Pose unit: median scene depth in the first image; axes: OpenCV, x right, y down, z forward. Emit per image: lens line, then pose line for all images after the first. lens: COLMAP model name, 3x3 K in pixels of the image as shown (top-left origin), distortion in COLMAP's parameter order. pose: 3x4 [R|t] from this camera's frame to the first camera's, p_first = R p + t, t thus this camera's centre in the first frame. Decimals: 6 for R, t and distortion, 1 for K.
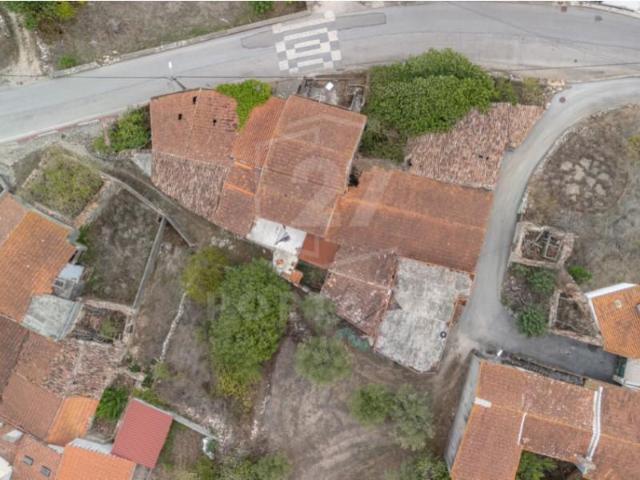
lens RADIAL K [[665.0, 0, 316.1], [0, 665.0, 239.0], [0, 0, 1]] dist [0.157278, -0.342808]
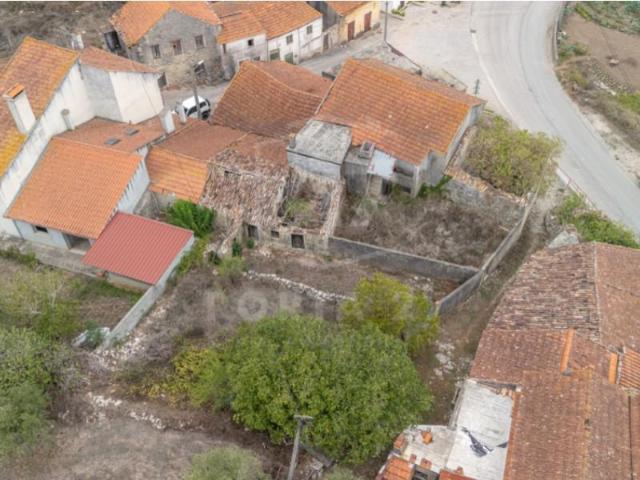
lens RADIAL K [[665.0, 0, 316.1], [0, 665.0, 239.0], [0, 0, 1]] dist [0.157278, -0.342808]
pose [[-0.019265, 0.790532, -0.612118, 0.128336], [-0.998874, 0.011332, 0.046072, 0.087505], [0.043358, 0.612316, 0.789423, 0.493991]]
